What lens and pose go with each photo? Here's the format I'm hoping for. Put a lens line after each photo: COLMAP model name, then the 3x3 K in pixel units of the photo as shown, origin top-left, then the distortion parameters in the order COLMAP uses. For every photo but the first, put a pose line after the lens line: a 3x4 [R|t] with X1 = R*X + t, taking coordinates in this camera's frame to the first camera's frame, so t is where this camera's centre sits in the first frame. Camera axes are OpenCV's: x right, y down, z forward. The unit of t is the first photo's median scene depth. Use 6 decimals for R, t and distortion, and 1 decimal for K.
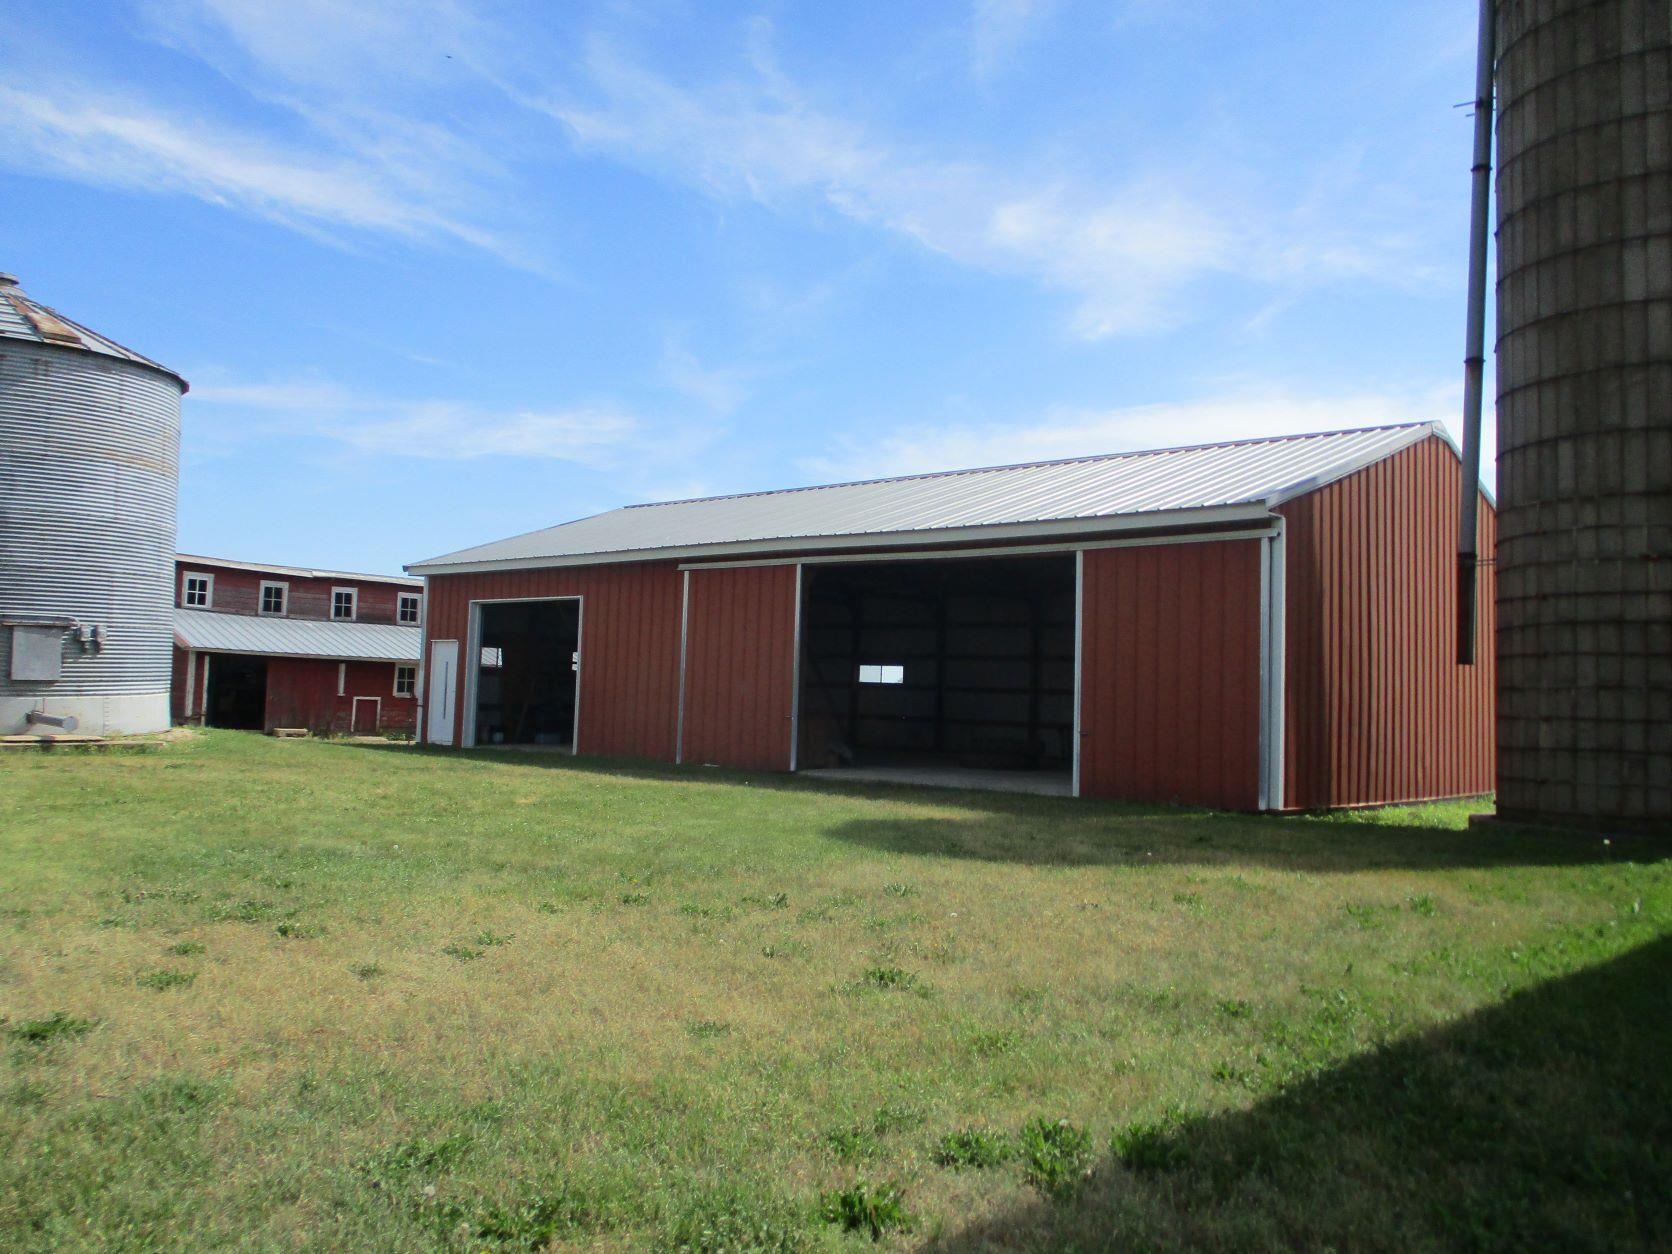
lens RADIAL K [[1253.8, 0, 866.0], [0, 1253.8, 592.2], [0, 0, 1]] dist [0.051926, -0.000670]
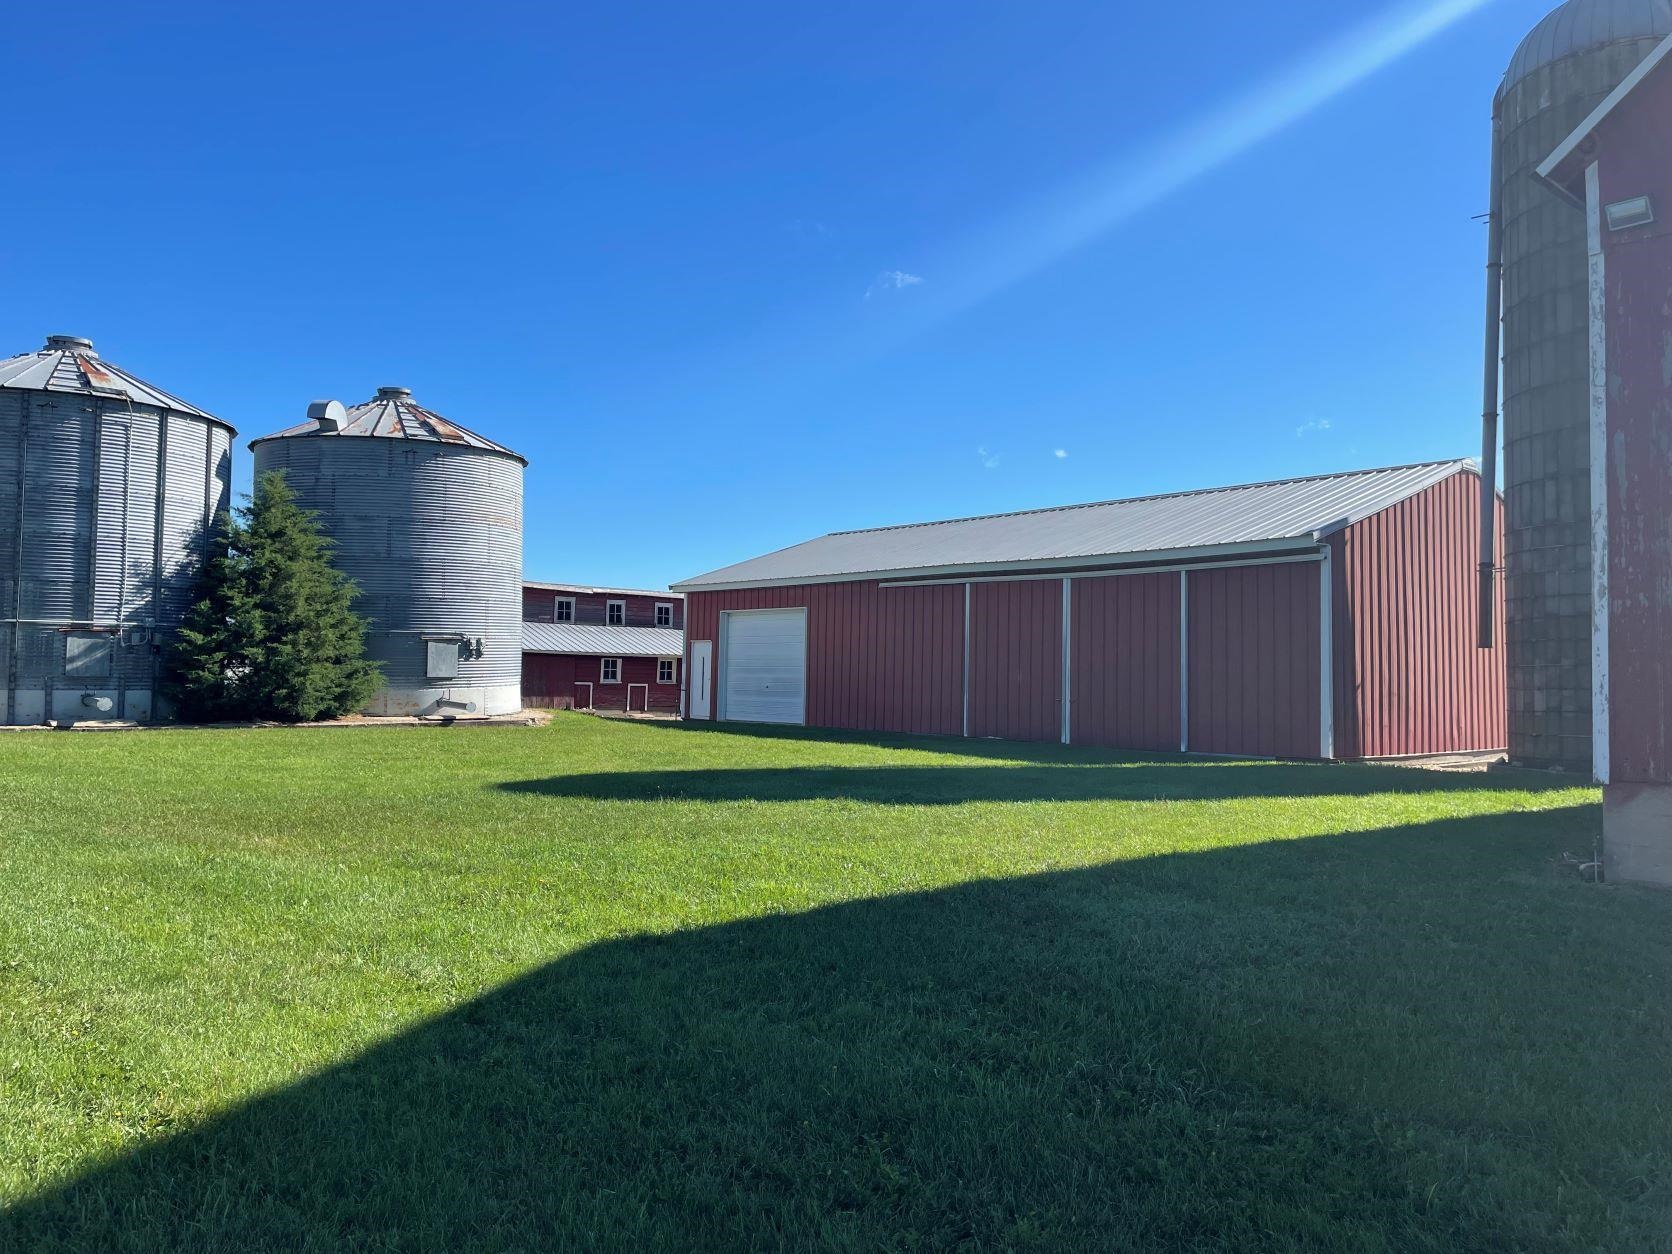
lens RADIAL K [[1253.8, 0, 866.0], [0, 1253.8, 592.2], [0, 0, 1]] dist [0.051926, -0.000670]
pose [[0.992964, -0.025132, -0.115716, -0.009657], [0.027410, 0.999460, 0.018133, -0.038201], [0.115197, -0.021177, 0.993117, -0.343228]]
